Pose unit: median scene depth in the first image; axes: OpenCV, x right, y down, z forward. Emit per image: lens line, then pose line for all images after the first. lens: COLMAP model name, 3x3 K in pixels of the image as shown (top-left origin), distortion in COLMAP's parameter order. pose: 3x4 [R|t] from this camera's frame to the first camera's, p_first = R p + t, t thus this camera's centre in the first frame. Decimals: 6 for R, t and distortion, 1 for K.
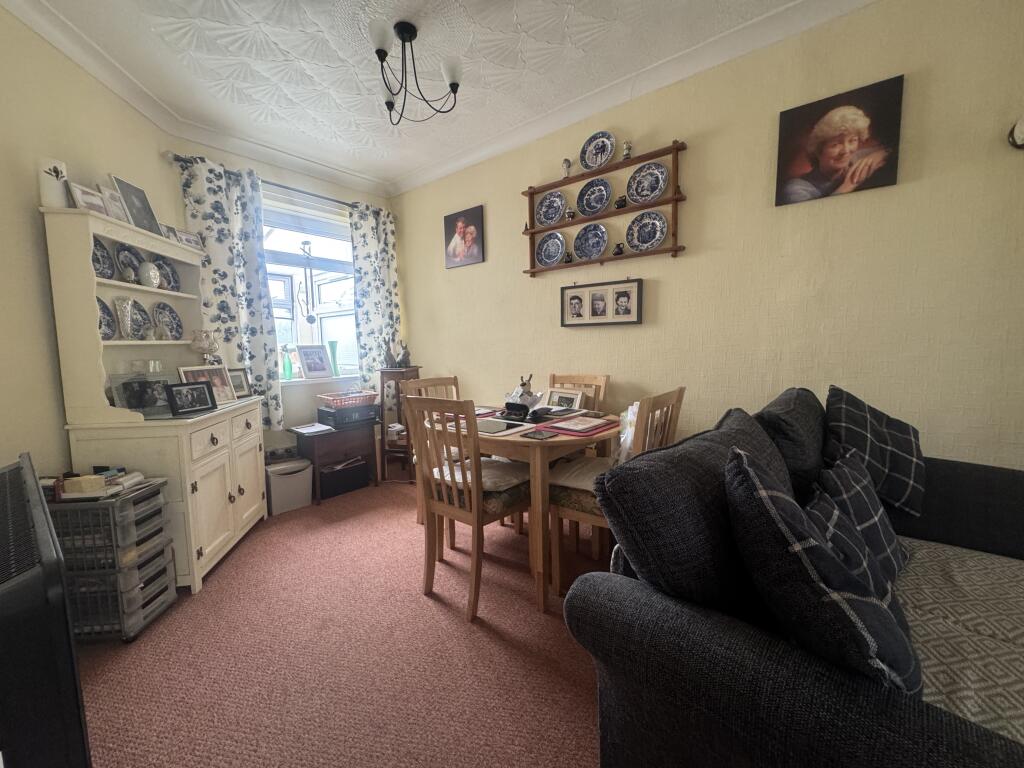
lens RADIAL K [[410.3, 0, 515.3], [0, 410.3, 380.9], [0, 0, 1]] dist [0.000242, 0.000029]
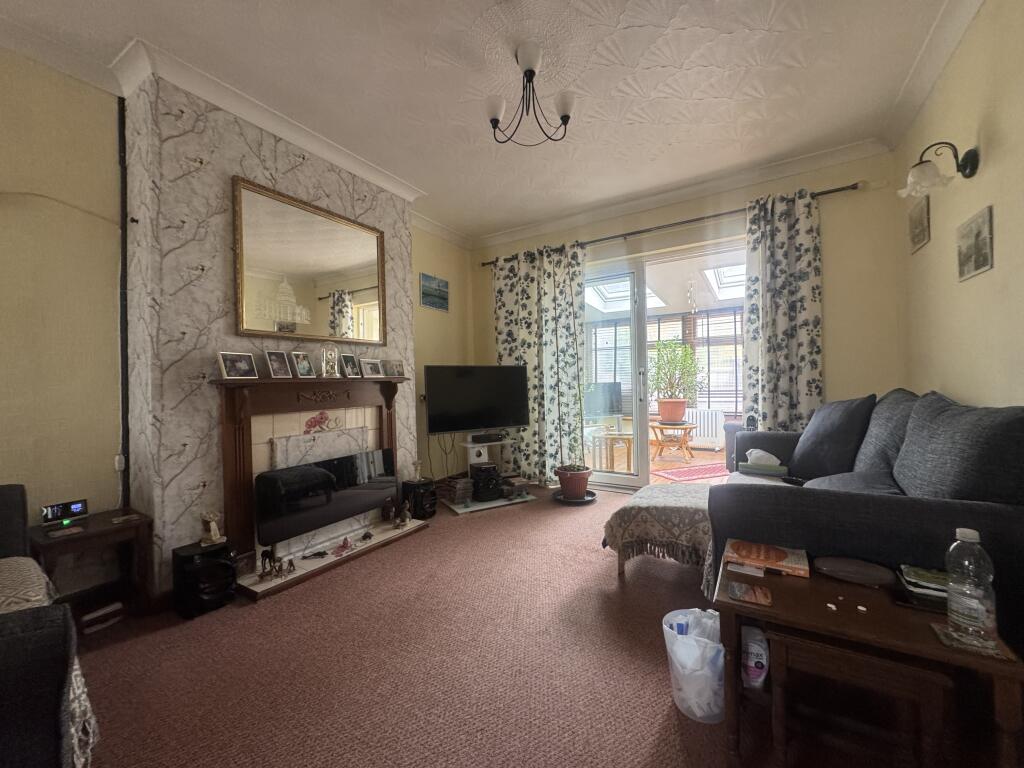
lens RADIAL K [[410.3, 0, 515.3], [0, 410.3, 380.9], [0, 0, 1]] dist [0.000242, 0.000029]
pose [[0.129346, 0.044030, -0.990622, 0.819094], [-0.029804, 0.998735, 0.040499, -0.064914], [0.991152, 0.024286, 0.130495, 0.816836]]
